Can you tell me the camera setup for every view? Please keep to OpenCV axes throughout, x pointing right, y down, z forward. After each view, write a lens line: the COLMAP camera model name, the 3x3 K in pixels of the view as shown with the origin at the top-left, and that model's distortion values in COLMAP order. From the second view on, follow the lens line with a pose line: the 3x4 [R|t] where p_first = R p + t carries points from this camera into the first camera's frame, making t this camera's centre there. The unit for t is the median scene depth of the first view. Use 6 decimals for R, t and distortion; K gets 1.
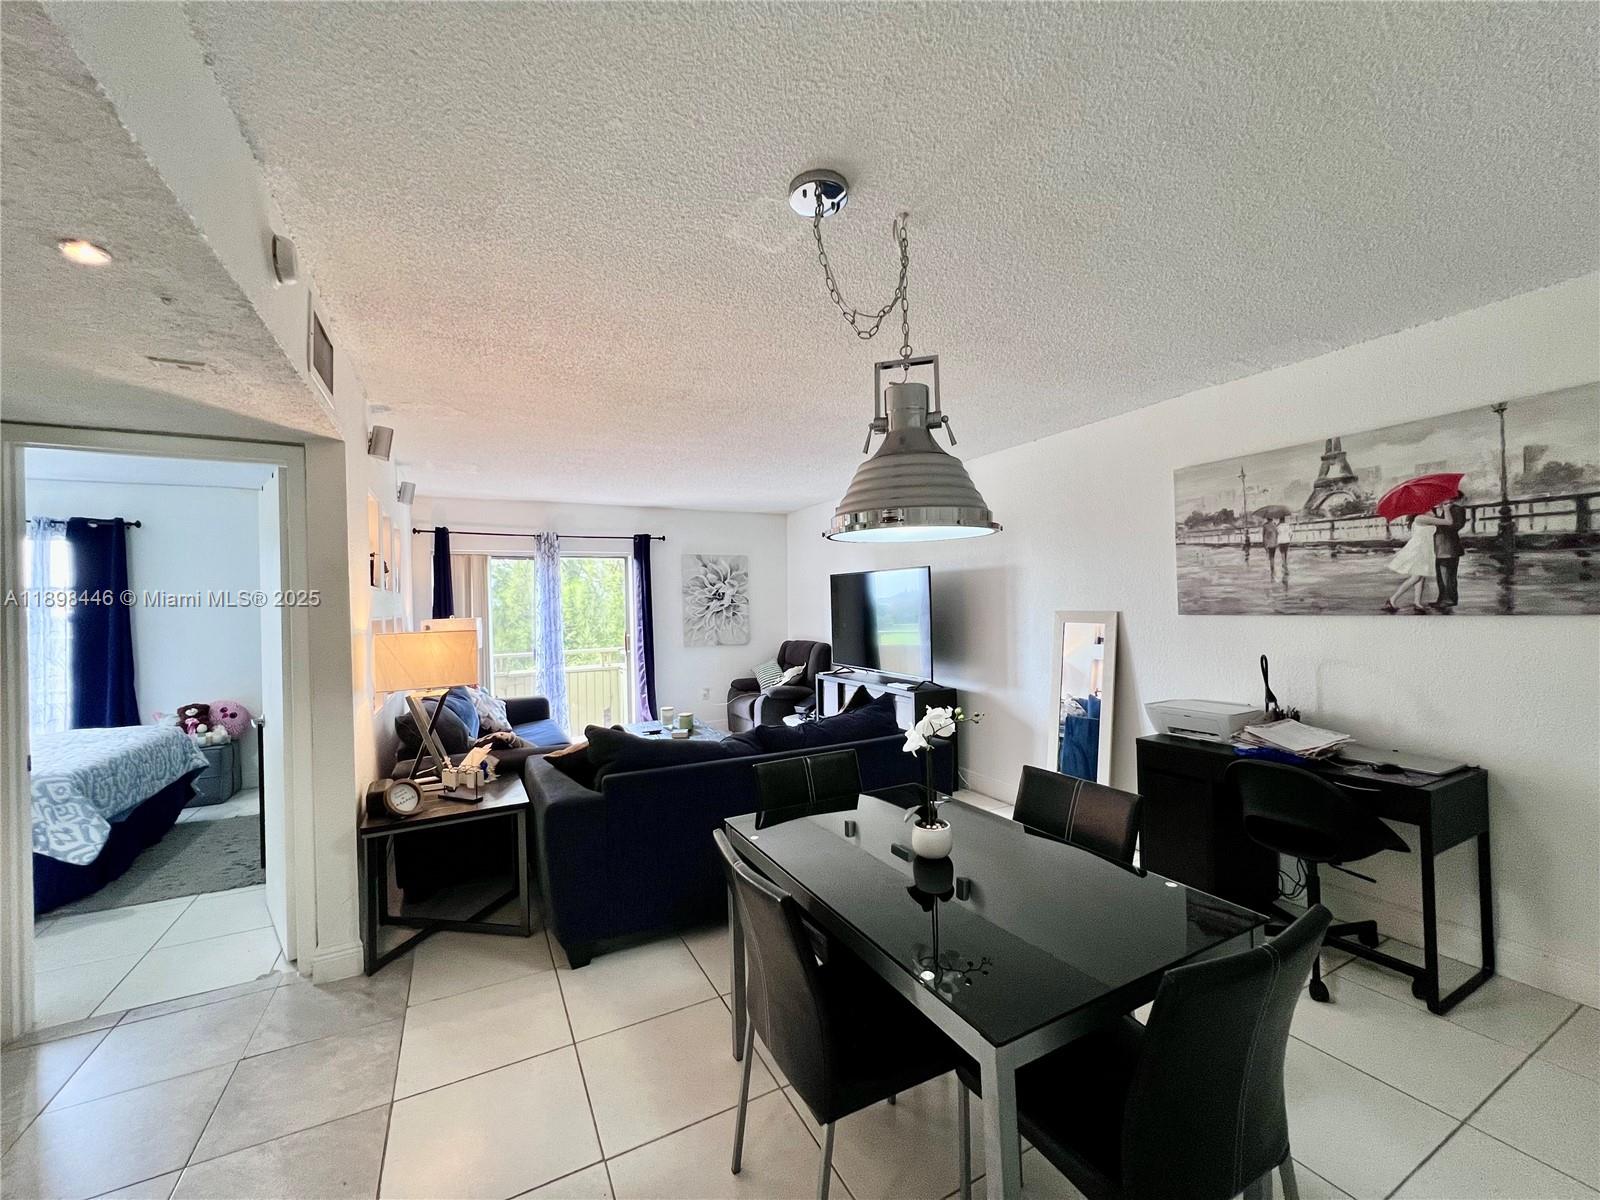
lens RADIAL K [[640.1, 0, 802.9], [0, 640.1, 601.6], [0, 0, 1]] dist [0.001541, -0.000456]
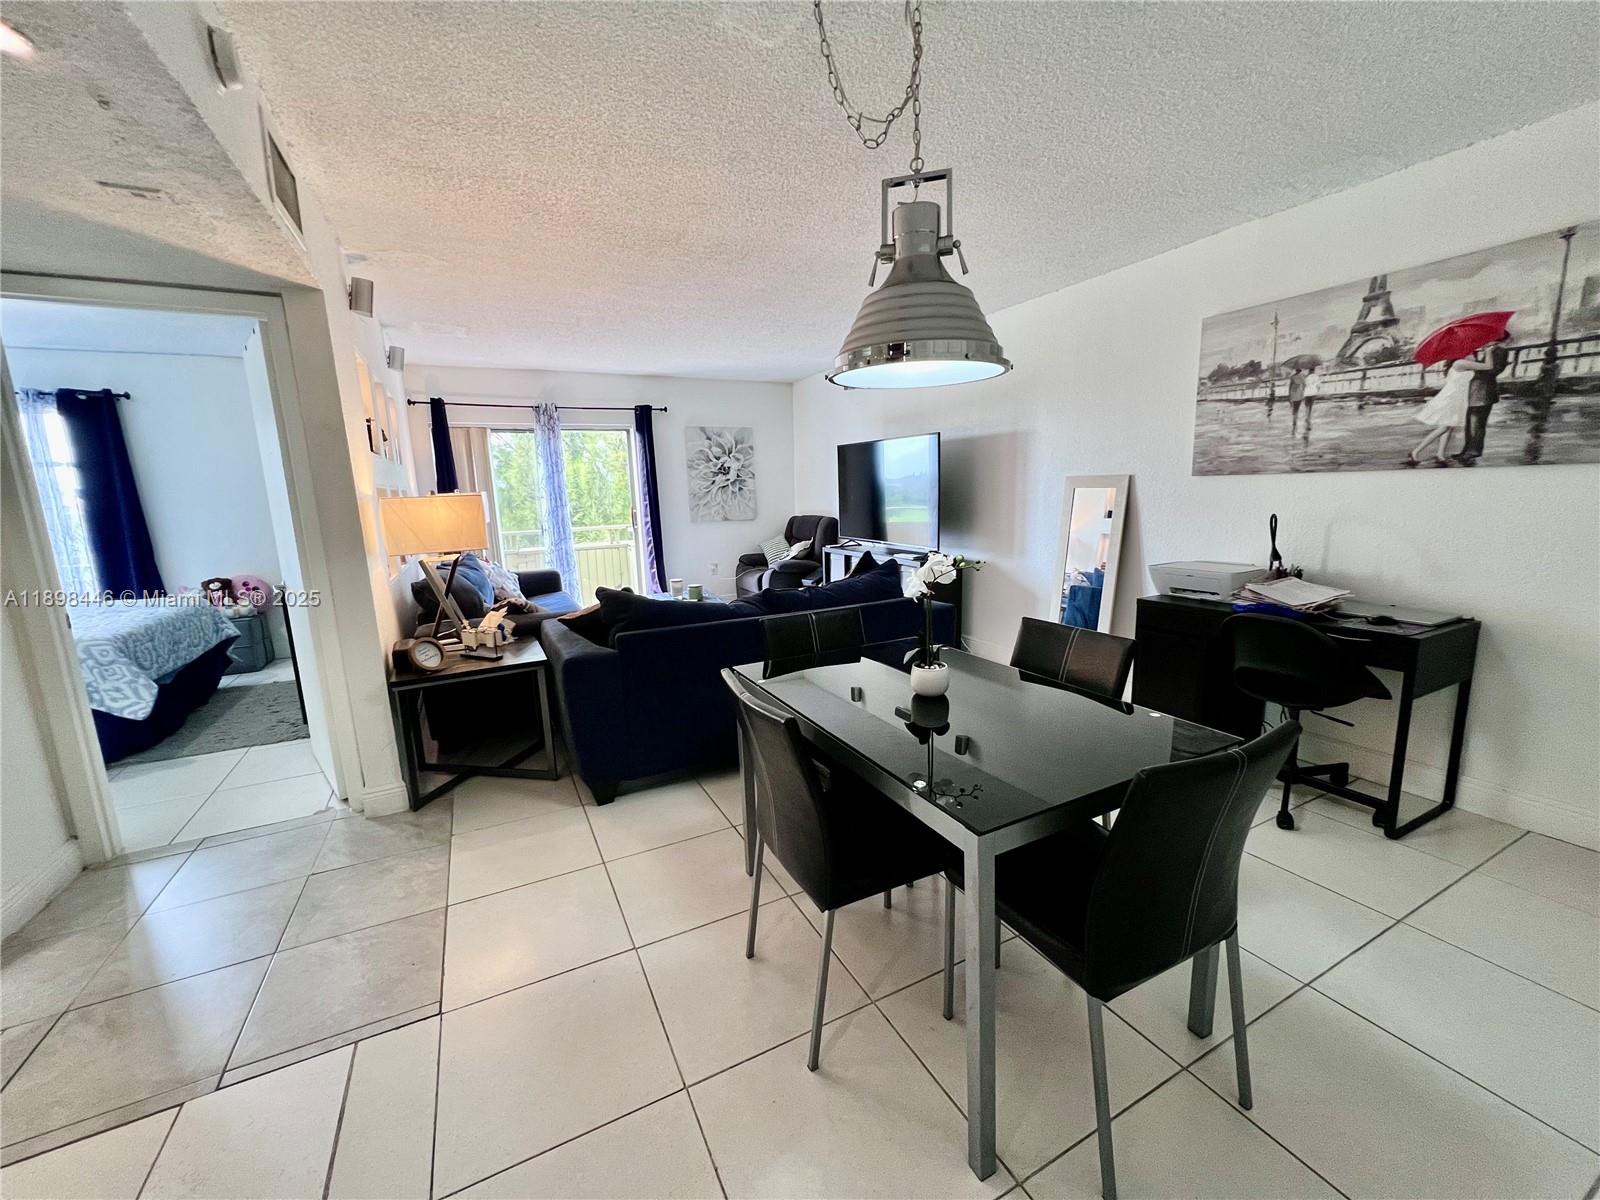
lens RADIAL K [[640.1, 0, 802.8], [0, 640.1, 602.7], [0, 0, 1]] dist [0.001541, -0.000456]
pose [[0.999892, -0.004983, -0.013858, 0.005009], [0.007419, 0.983320, 0.181733, 0.032979], [0.012721, -0.181816, 0.983250, -0.006341]]
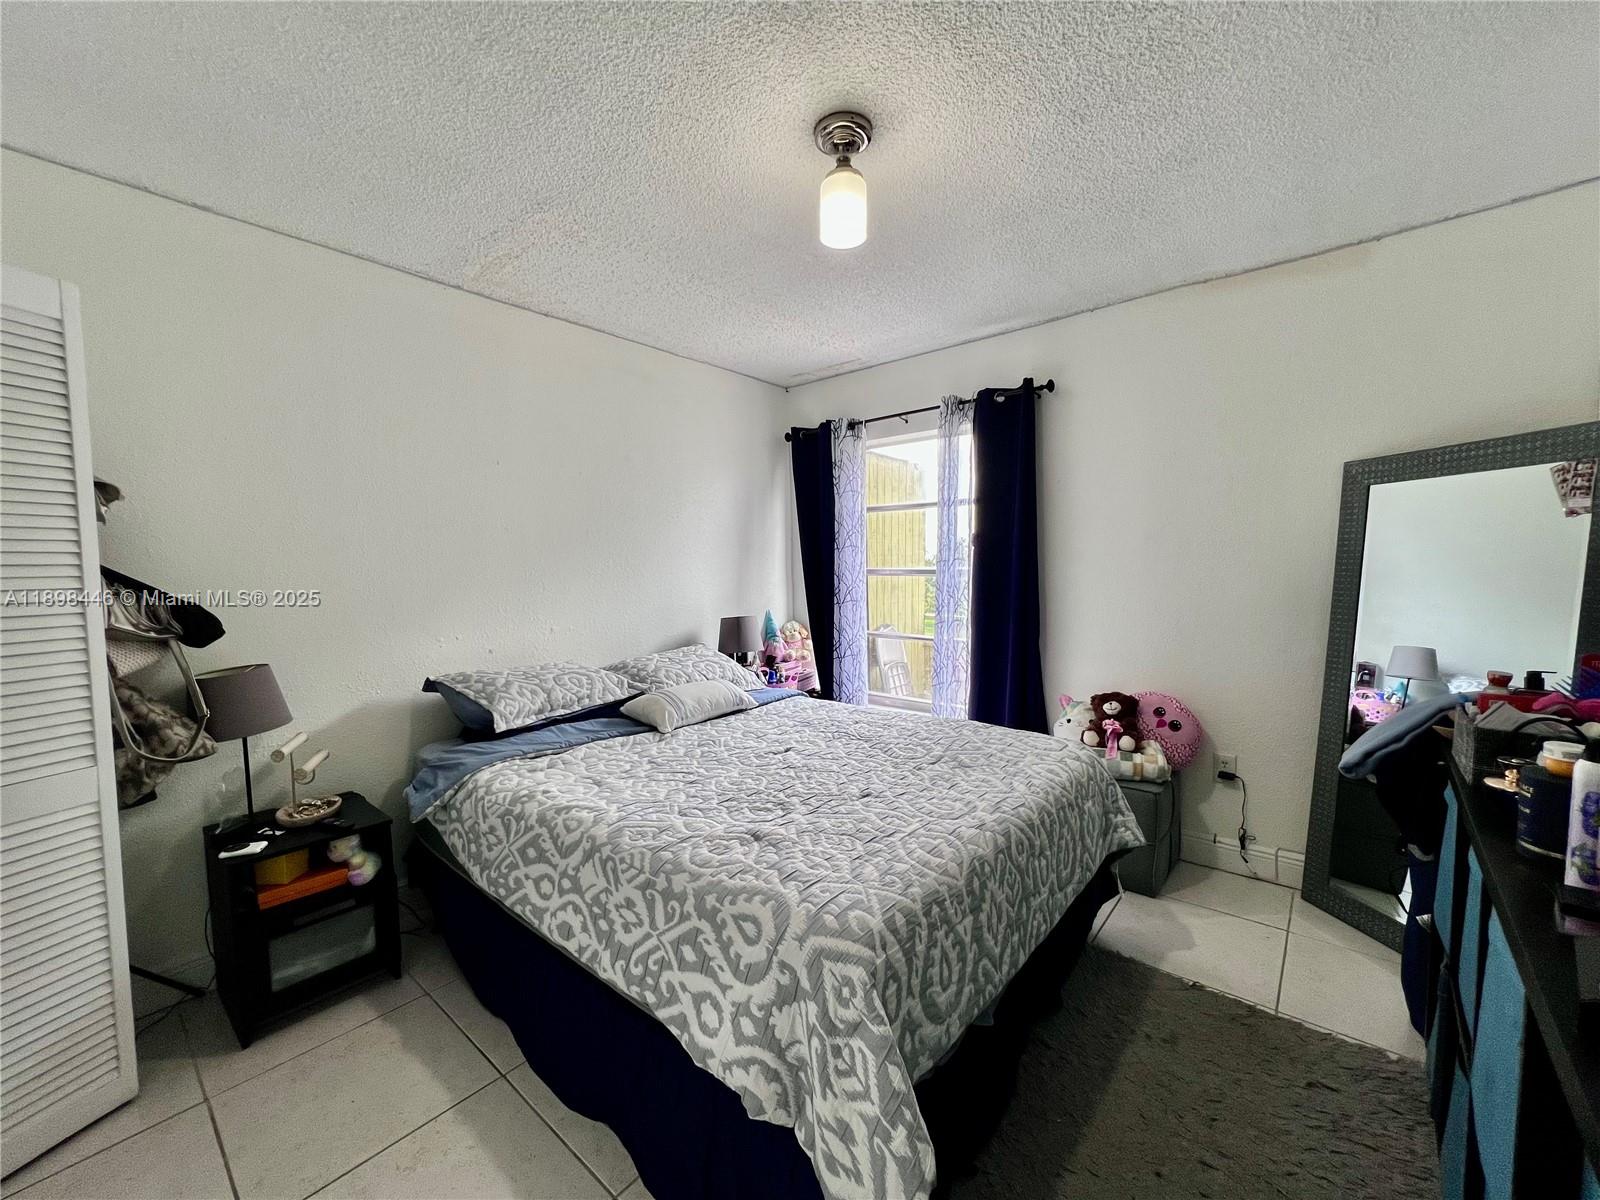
lens RADIAL K [[640.1, 0, 804.8], [0, 640.1, 609.5], [0, 0, 1]] dist [0.001541, -0.000456]
pose [[0.381253, 0.079664, -0.921032, -0.935227], [0.005661, 0.996060, 0.088497, 0.061787], [0.924453, -0.038954, 0.379300, 0.927858]]
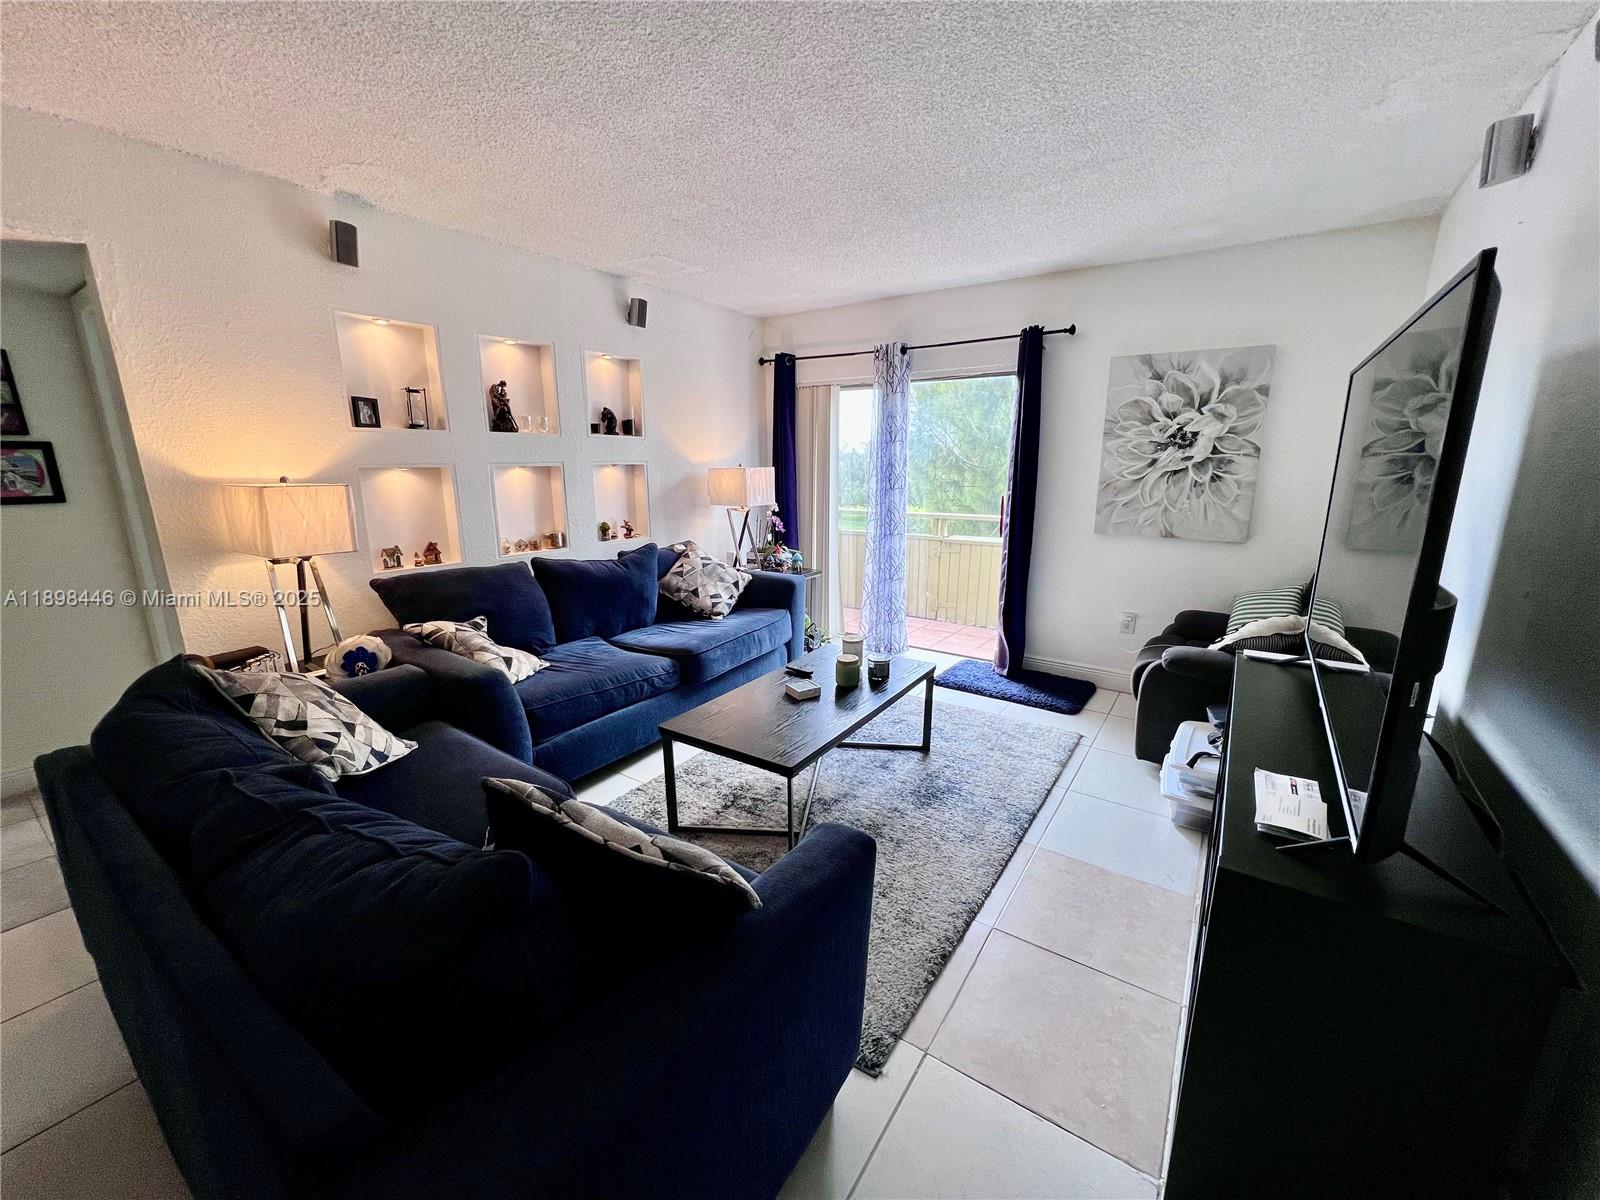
lens RADIAL K [[640.1, 0, 804.7], [0, 640.1, 600.1], [0, 0, 1]] dist [0.001541, -0.000456]
pose [[0.466908, 0.219697, -0.856580, 0.448861], [-0.003950, 0.969156, 0.246417, -0.021837], [0.884297, -0.111671, 0.453375, 1.223681]]
